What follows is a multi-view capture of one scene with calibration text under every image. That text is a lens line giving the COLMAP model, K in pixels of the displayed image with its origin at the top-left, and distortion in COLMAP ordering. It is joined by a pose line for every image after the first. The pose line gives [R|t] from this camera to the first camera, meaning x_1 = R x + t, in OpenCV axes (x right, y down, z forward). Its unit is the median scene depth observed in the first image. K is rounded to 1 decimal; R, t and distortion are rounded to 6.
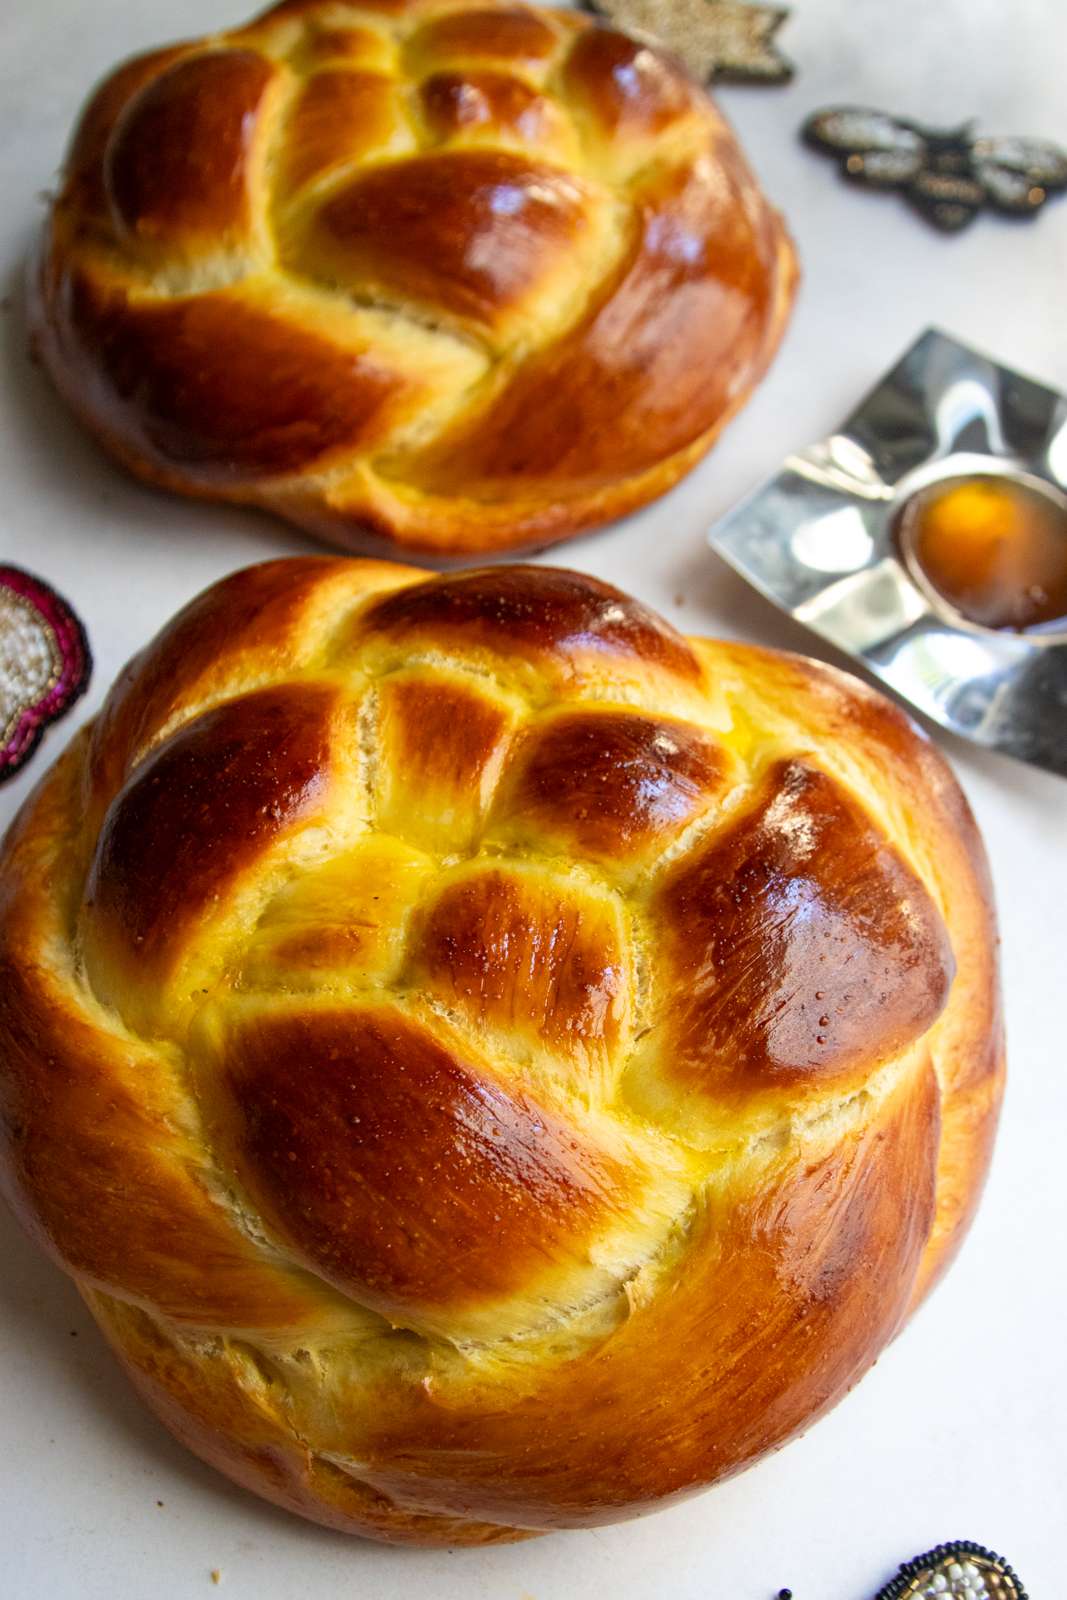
lens RADIAL K [[1912.6, 0, 550.4], [0, 1912.6, 807.5], [0, 0, 1]] dist [-0.124747, 0.000000]
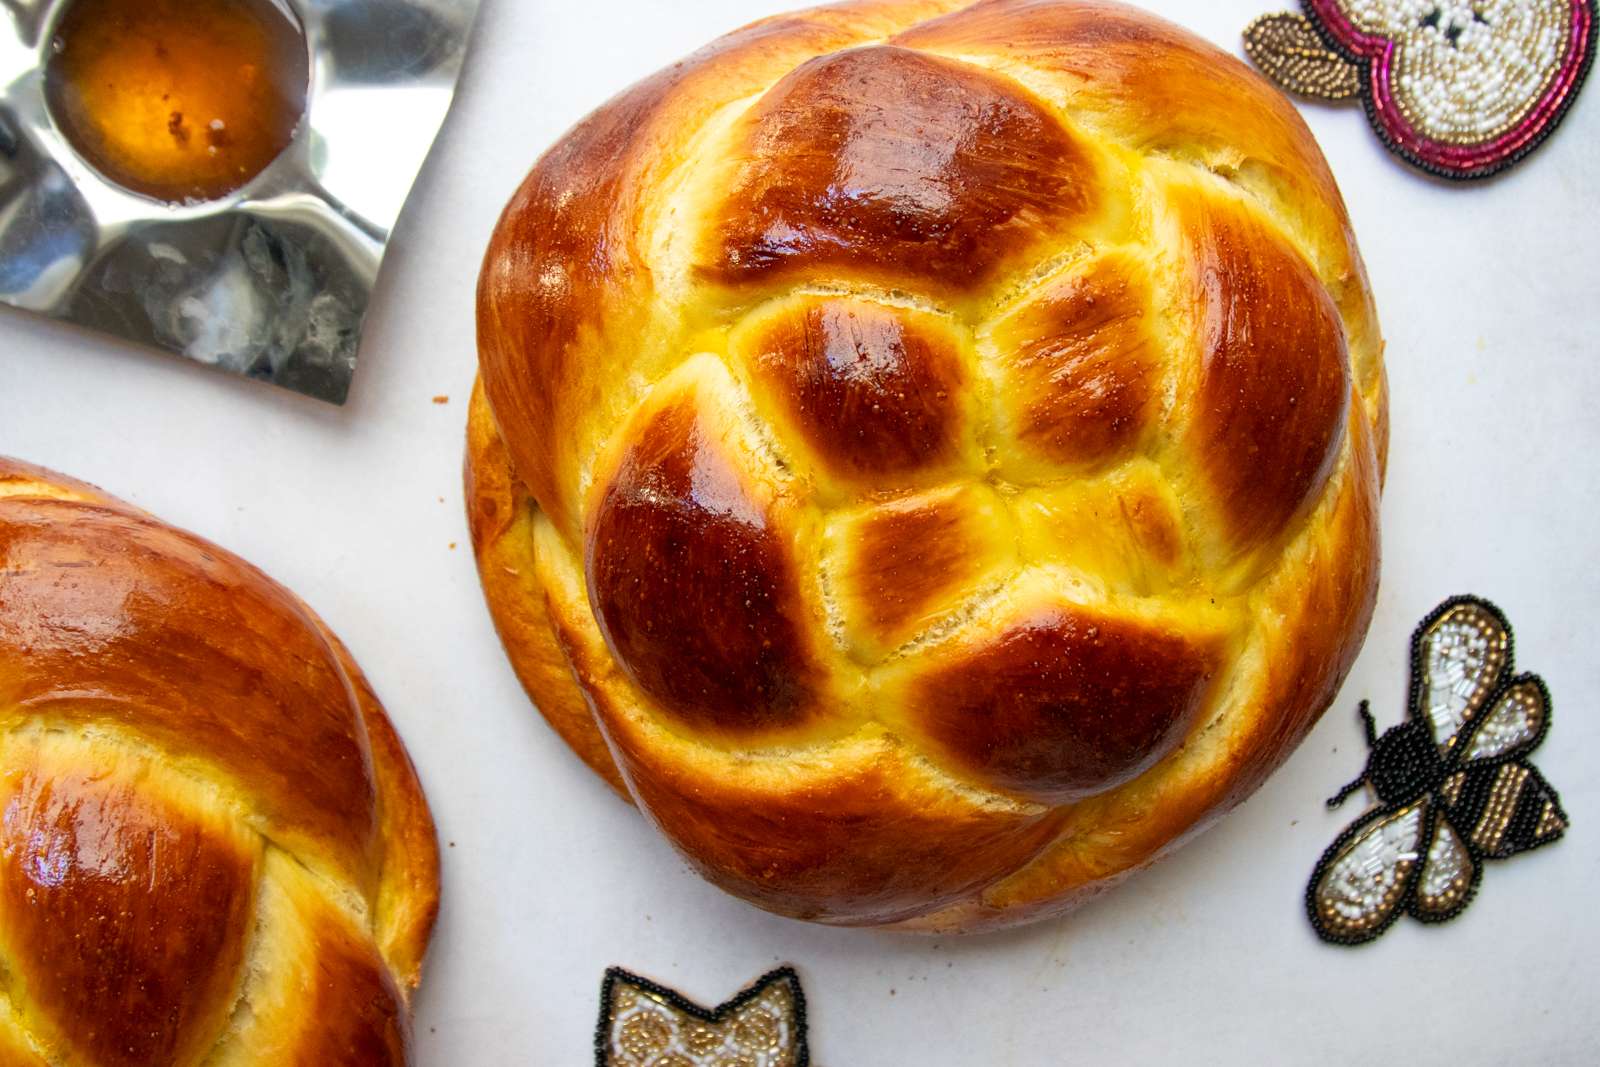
lens RADIAL K [[1781.3, 0, 839.9], [0, 1781.3, 517.8], [0, 0, 1]] dist [-0.121156, 0.000000]
pose [[-0.508143, -0.851621, -0.128579, 0.118443], [0.627283, -0.468243, 0.622306, -0.704487], [-0.590175, 0.235565, 0.772142, 0.287633]]
